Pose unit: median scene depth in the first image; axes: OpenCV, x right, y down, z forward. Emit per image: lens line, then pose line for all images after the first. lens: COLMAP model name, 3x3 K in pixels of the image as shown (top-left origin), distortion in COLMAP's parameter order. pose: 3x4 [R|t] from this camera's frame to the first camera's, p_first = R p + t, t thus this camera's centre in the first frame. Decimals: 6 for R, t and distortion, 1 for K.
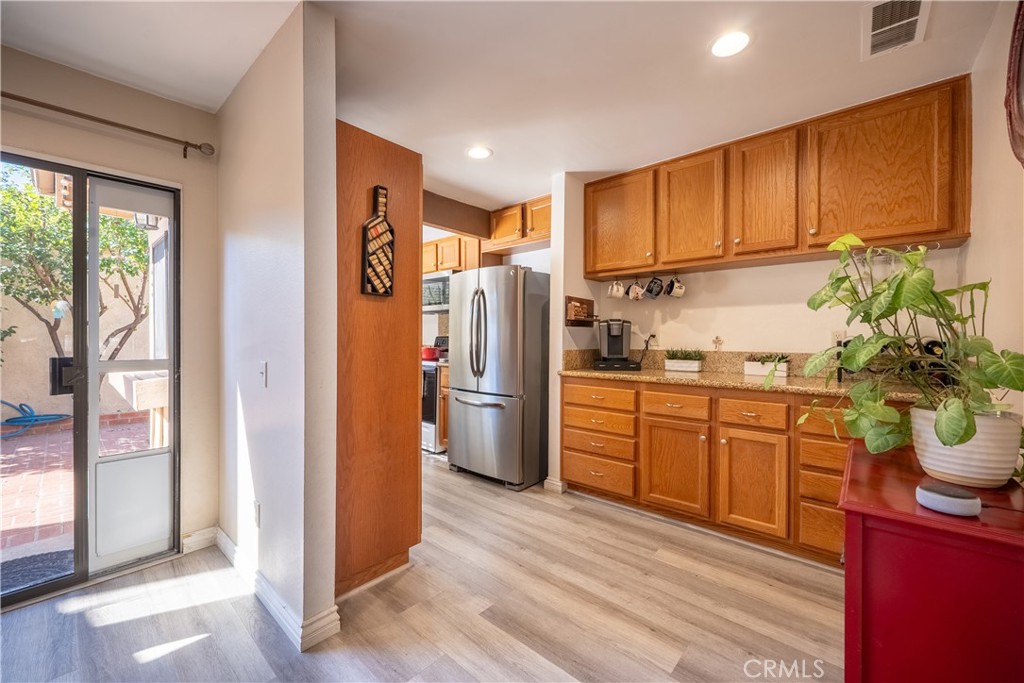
lens RADIAL K [[406.3, 0, 513.3], [0, 406.3, 339.5], [0, 0, 1]] dist [-0.000913, -0.000798]
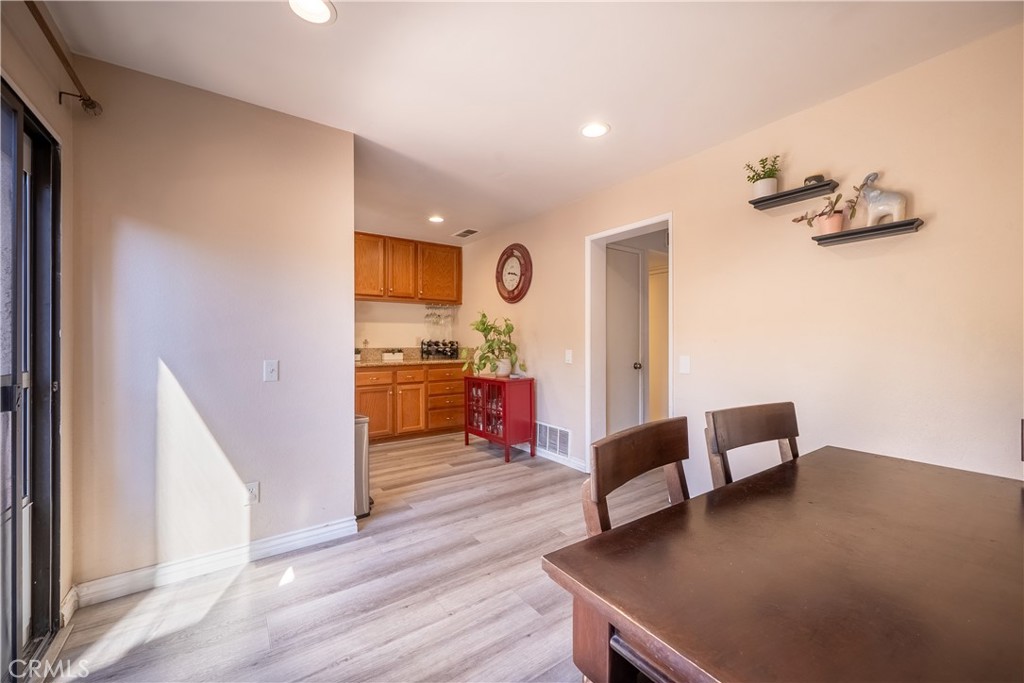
lens RADIAL K [[406.3, 0, 514.8], [0, 406.3, 340.1], [0, 0, 1]] dist [-0.000913, -0.000798]
pose [[0.225564, -0.004650, 0.974217, -1.063707], [0.005353, 0.999979, 0.003534, -0.007888], [-0.974214, 0.004418, 0.225584, 0.000107]]
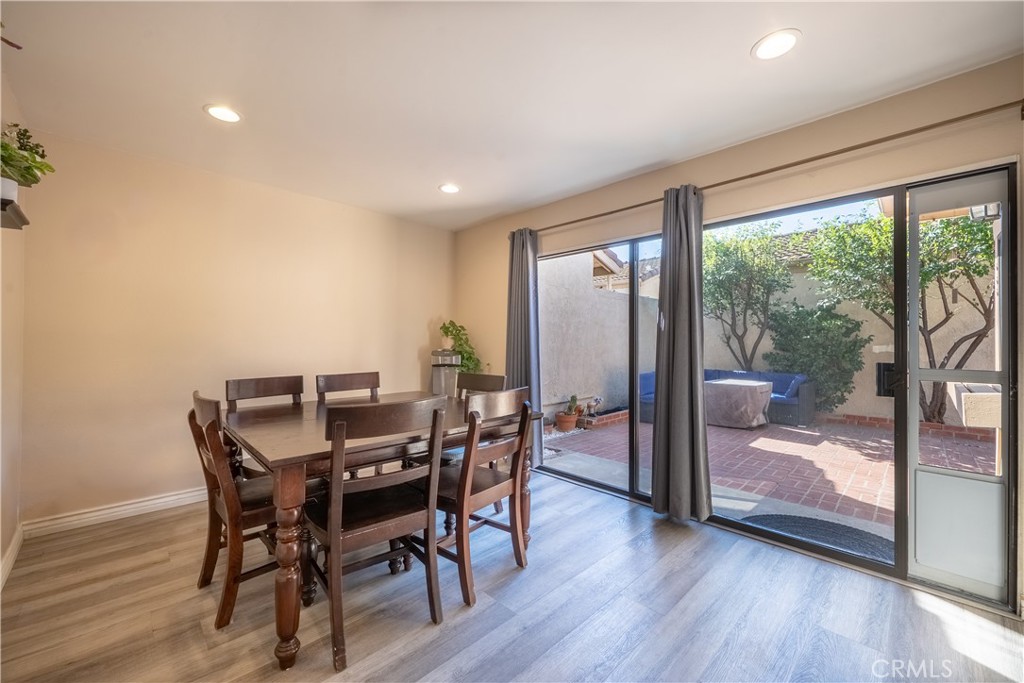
lens RADIAL K [[406.3, 0, 512.5], [0, 406.3, 340.6], [0, 0, 1]] dist [-0.000913, -0.000798]
pose [[-0.071467, -0.008046, -0.997411, 0.058078], [-0.006508, 0.999950, -0.007600, -0.001869], [0.997422, 0.005948, -0.071515, 0.067979]]
